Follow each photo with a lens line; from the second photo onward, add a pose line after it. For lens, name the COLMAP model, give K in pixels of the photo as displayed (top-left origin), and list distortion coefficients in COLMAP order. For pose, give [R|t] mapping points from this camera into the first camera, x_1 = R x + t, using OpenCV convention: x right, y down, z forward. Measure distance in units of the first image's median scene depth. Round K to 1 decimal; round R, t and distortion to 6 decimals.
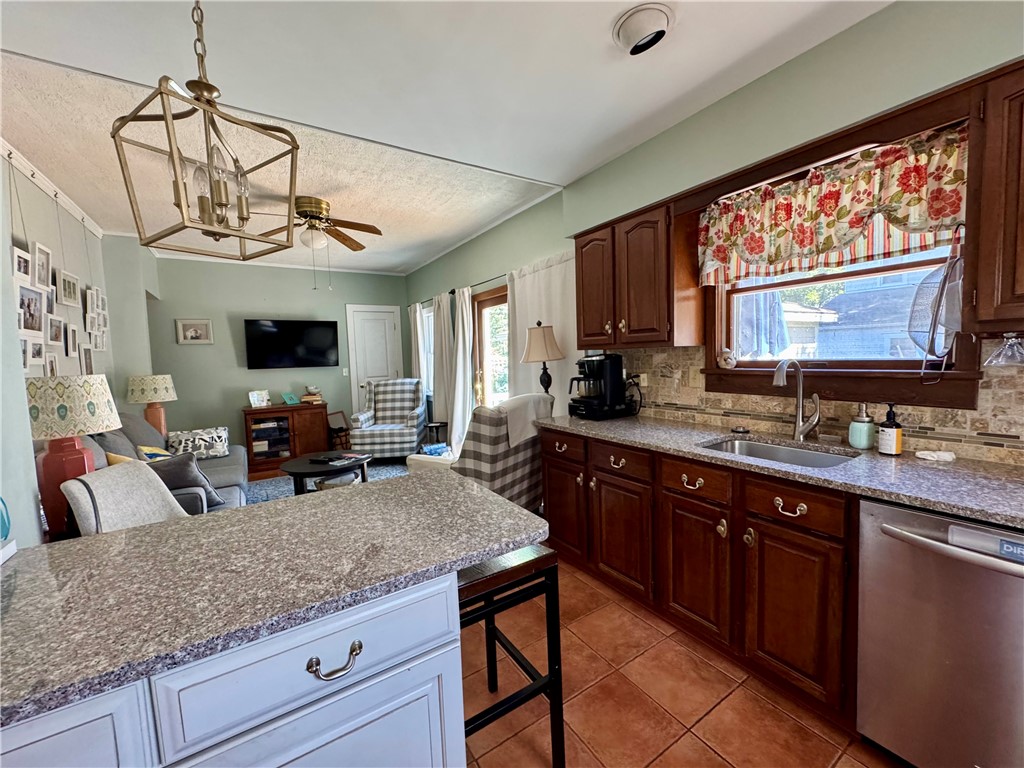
lens RADIAL K [[408.6, 0, 511.3], [0, 408.6, 384.0], [0, 0, 1]] dist [-0.002854, 0.000475]
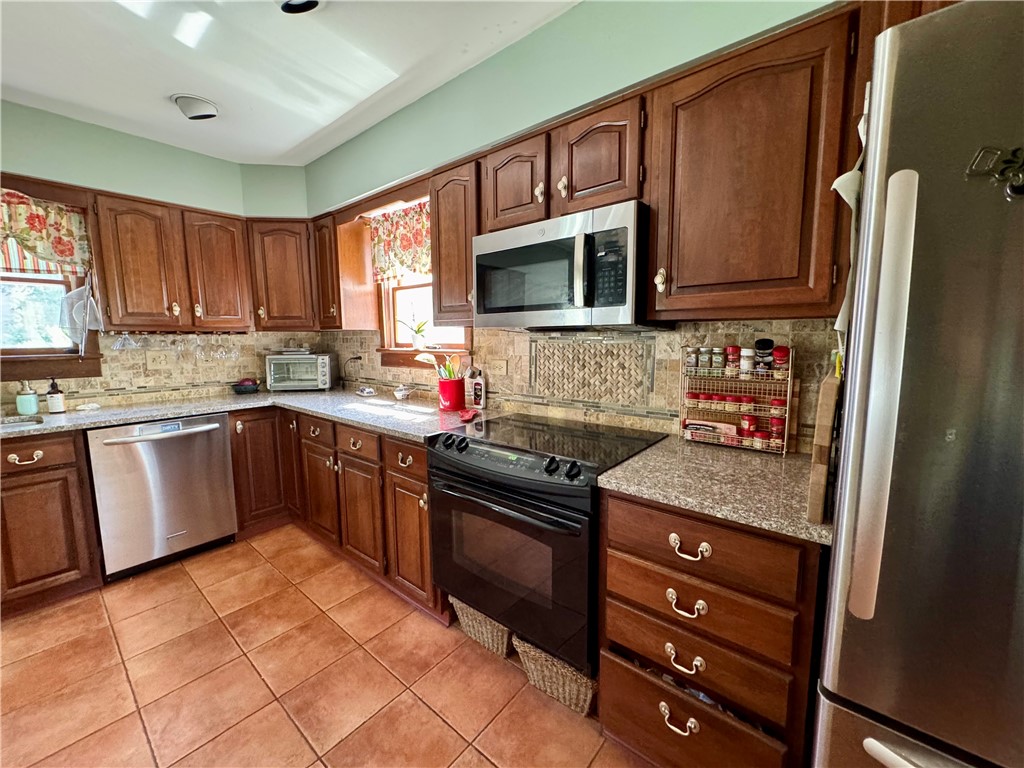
lens RADIAL K [[408.6, 0, 510.8], [0, 408.6, 384.0], [0, 0, 1]] dist [-0.002854, 0.000475]
pose [[-0.301608, -0.076094, 0.950390, -0.935165], [0.084682, 0.990733, 0.106198, 0.055170], [-0.949664, 0.112511, -0.292370, -0.114179]]
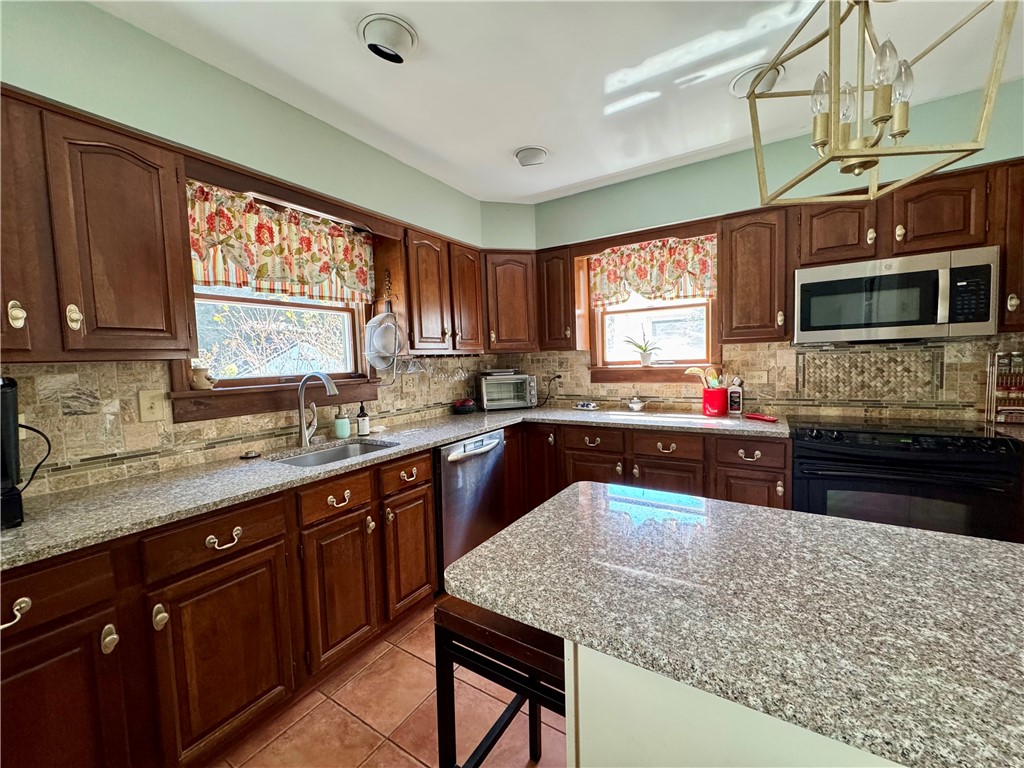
lens RADIAL K [[408.6, 0, 513.5], [0, 408.6, 383.4], [0, 0, 1]] dist [-0.002854, 0.000475]
pose [[-0.421348, -0.007303, 0.906870, -0.658704], [0.111856, 0.991914, 0.059958, -0.043122], [-0.899975, 0.126702, -0.417124, 1.124287]]
